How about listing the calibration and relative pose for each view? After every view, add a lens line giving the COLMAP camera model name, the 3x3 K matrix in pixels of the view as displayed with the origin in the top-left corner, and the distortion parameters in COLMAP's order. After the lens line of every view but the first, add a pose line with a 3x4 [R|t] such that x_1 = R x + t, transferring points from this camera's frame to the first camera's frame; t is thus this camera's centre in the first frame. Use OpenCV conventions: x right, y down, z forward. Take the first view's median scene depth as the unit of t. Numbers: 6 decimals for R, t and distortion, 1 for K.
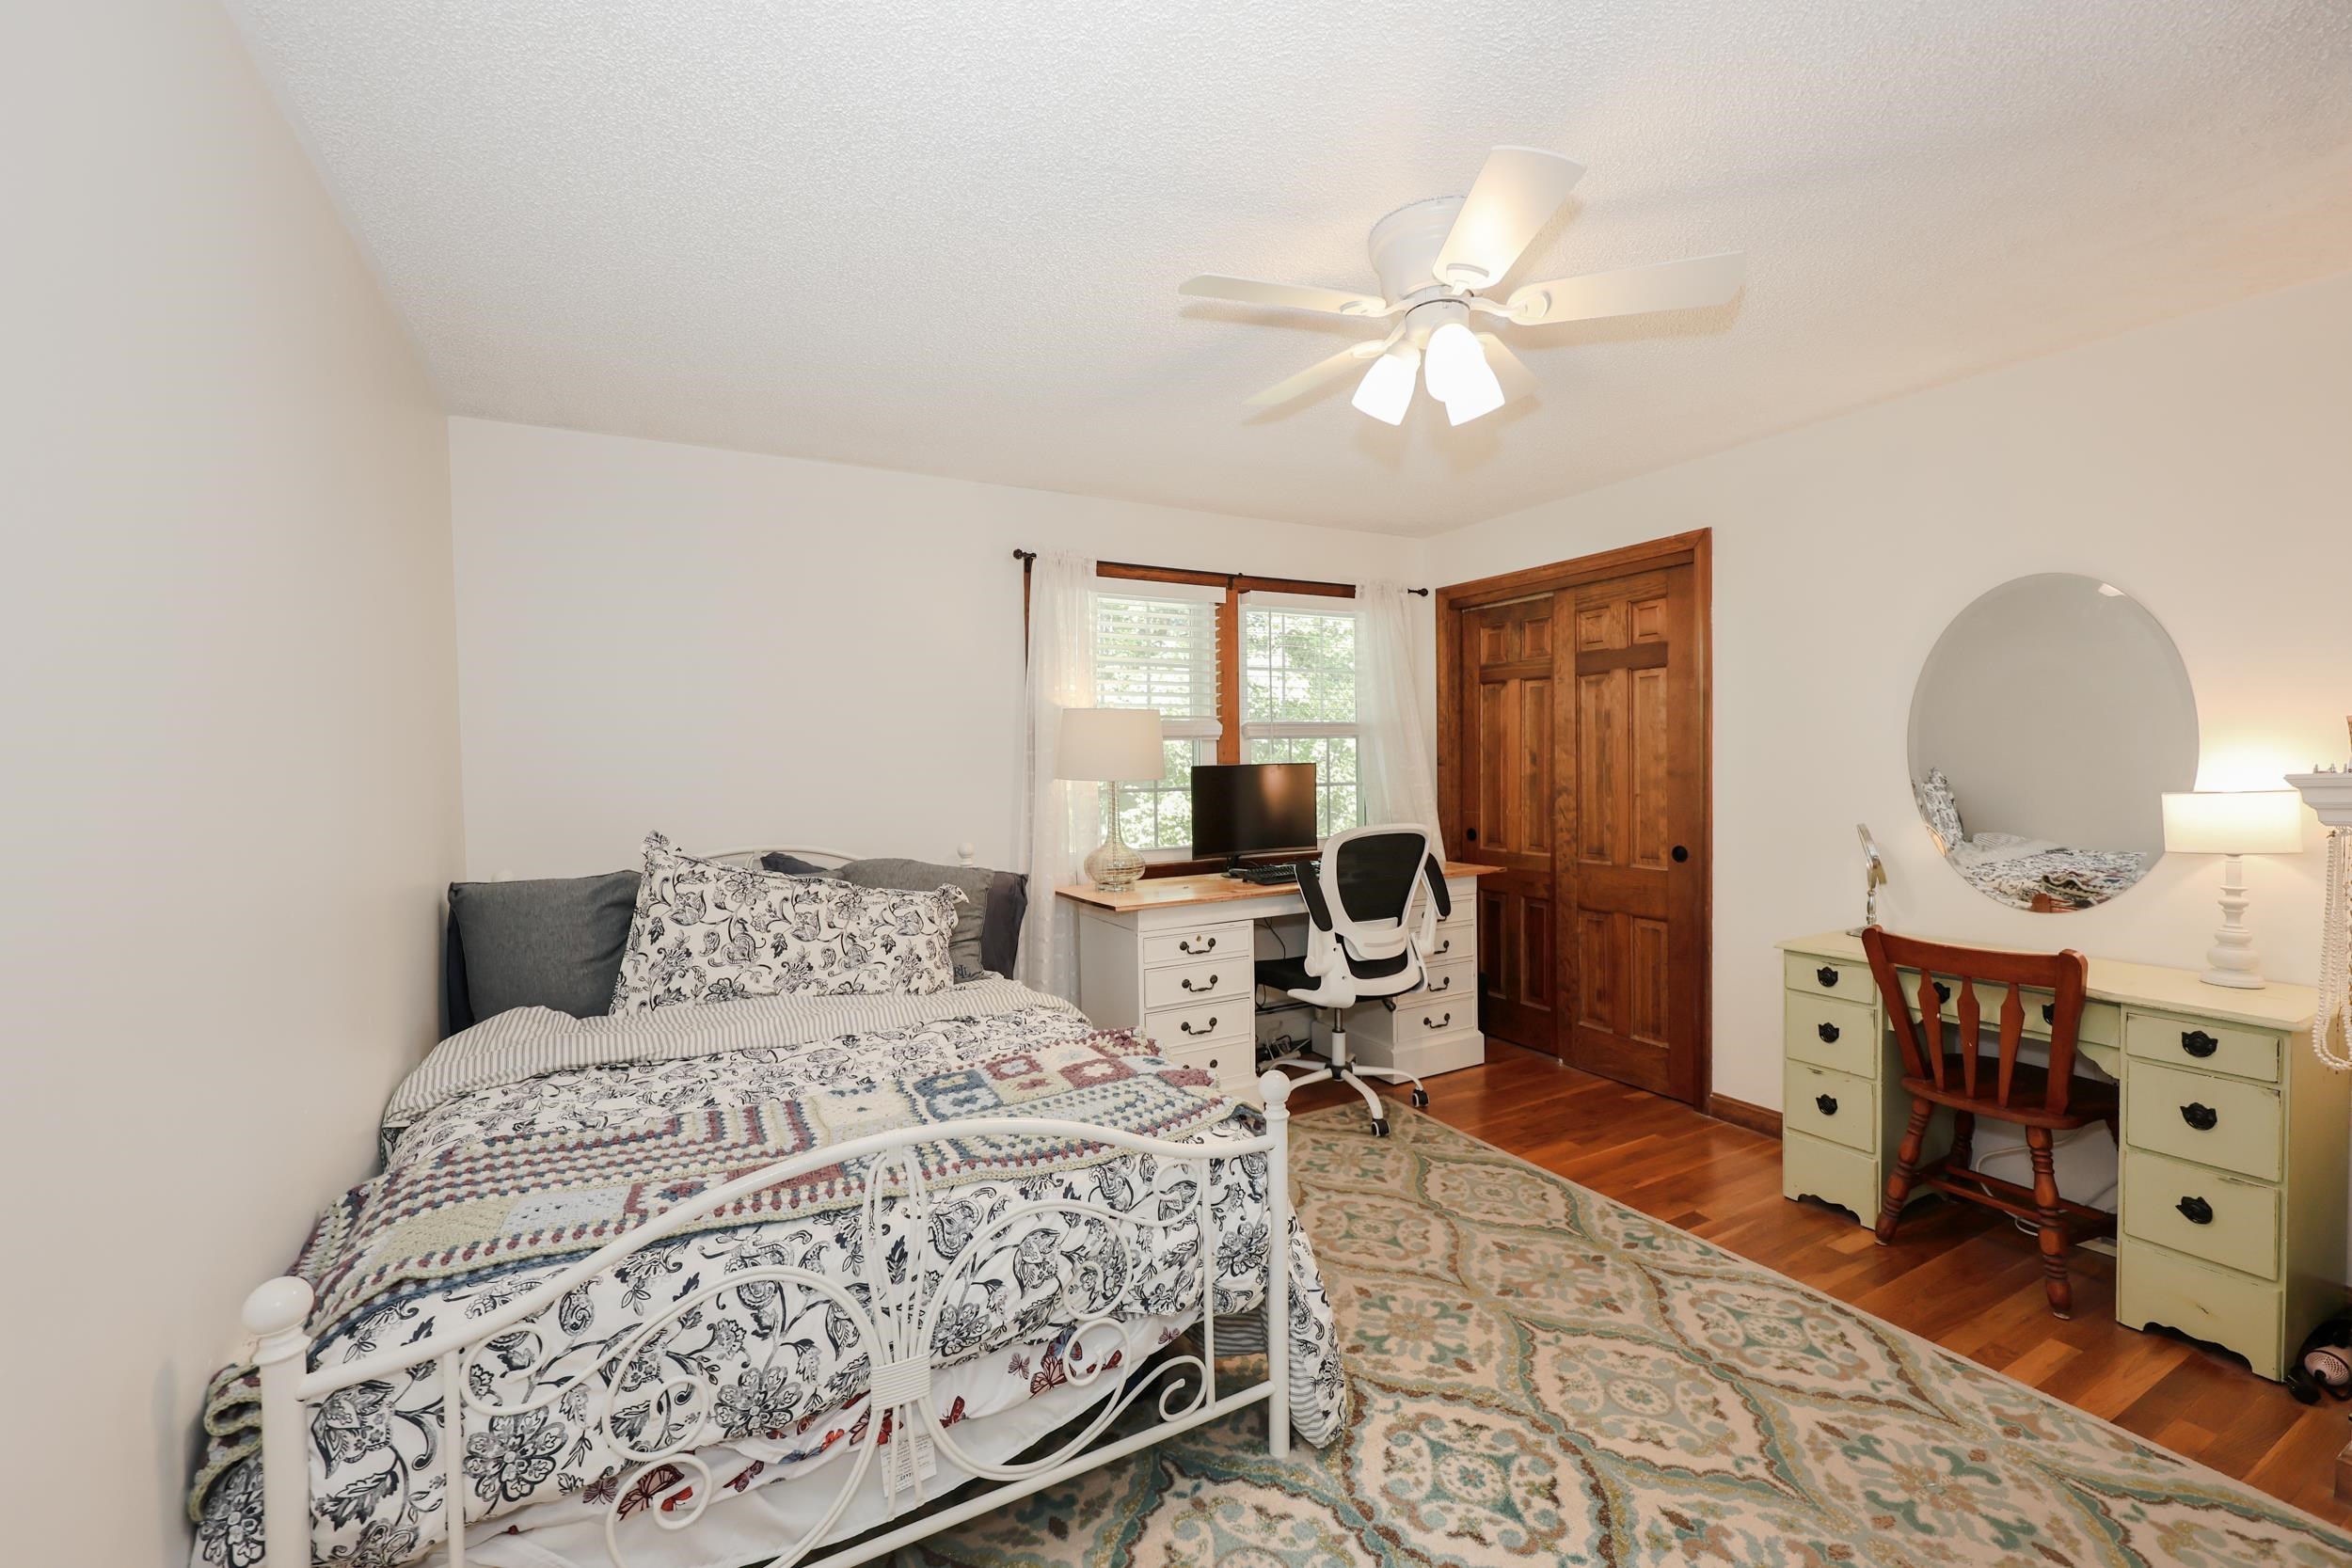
lens RADIAL K [[971.6, 0, 1161.0], [0, 971.6, 788.1], [0, 0, 1]] dist [0.002533, 0.000321]
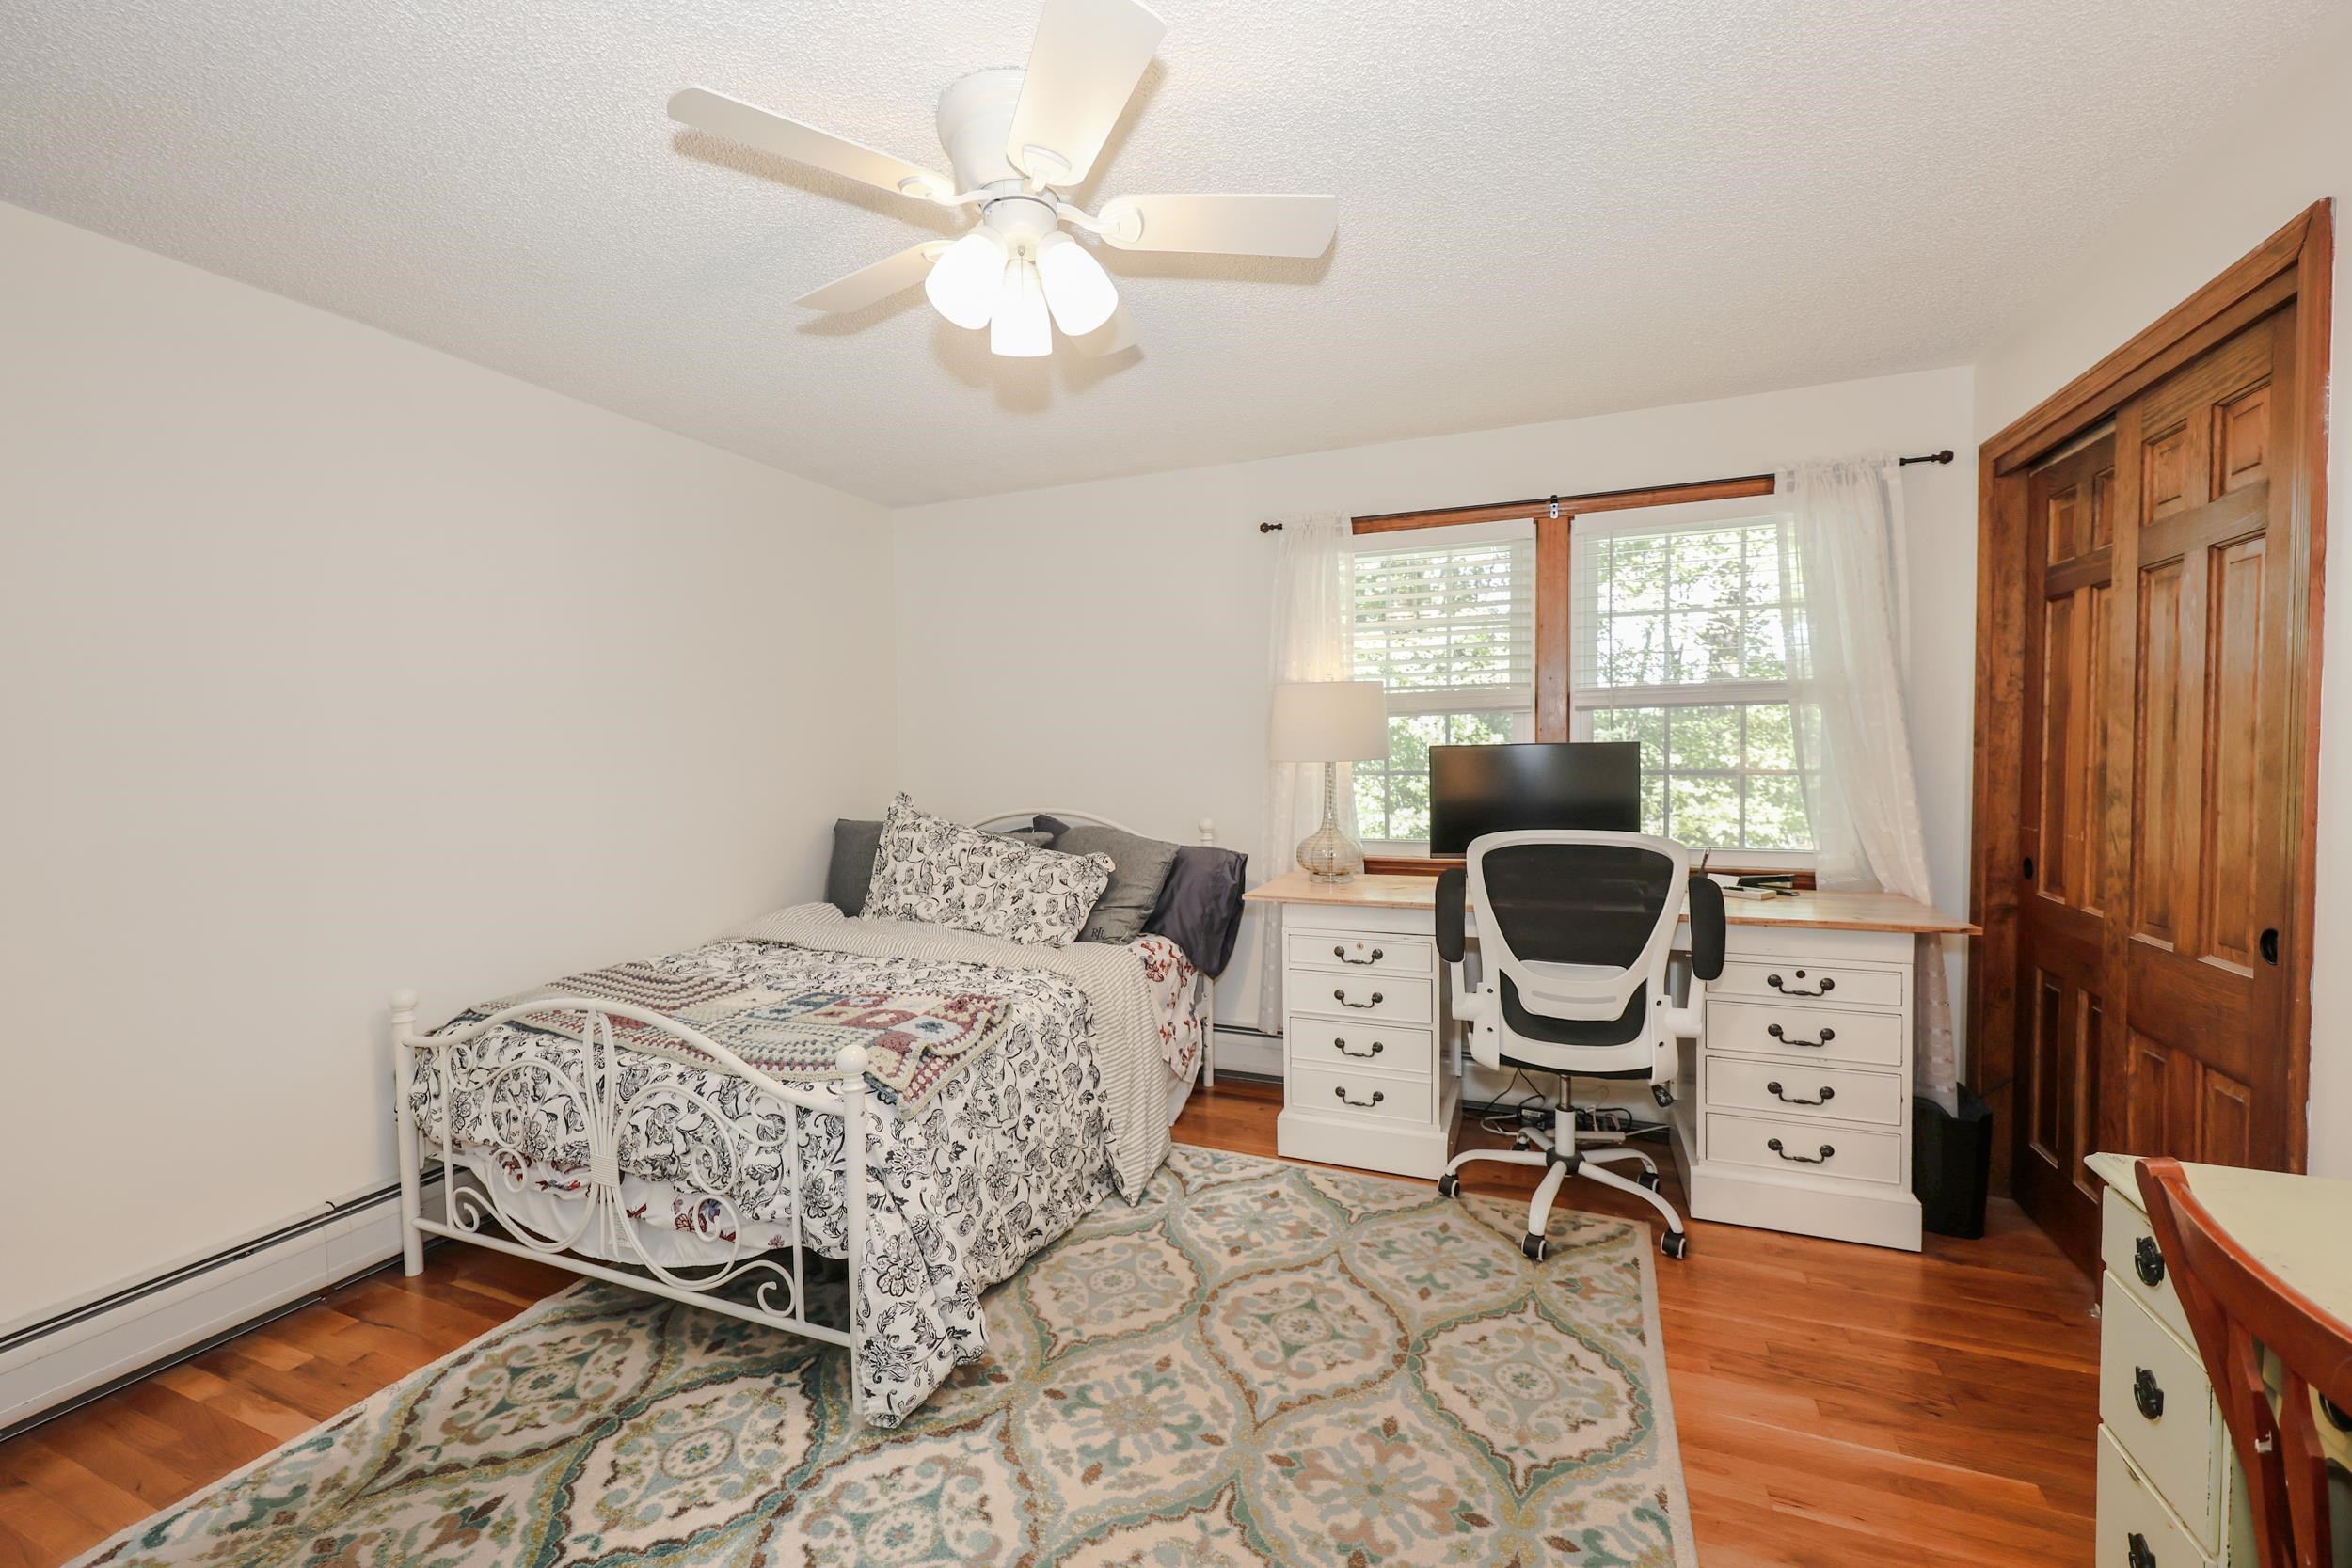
lens RADIAL K [[971.6, 0, 1161.0], [0, 971.6, 788.1], [0, 0, 1]] dist [0.002533, 0.000321]
pose [[0.619243, 0.041772, -0.784088, 0.786787], [-0.017896, 0.999075, 0.039091, -0.021493], [0.784996, -0.010175, 0.619418, 0.431510]]
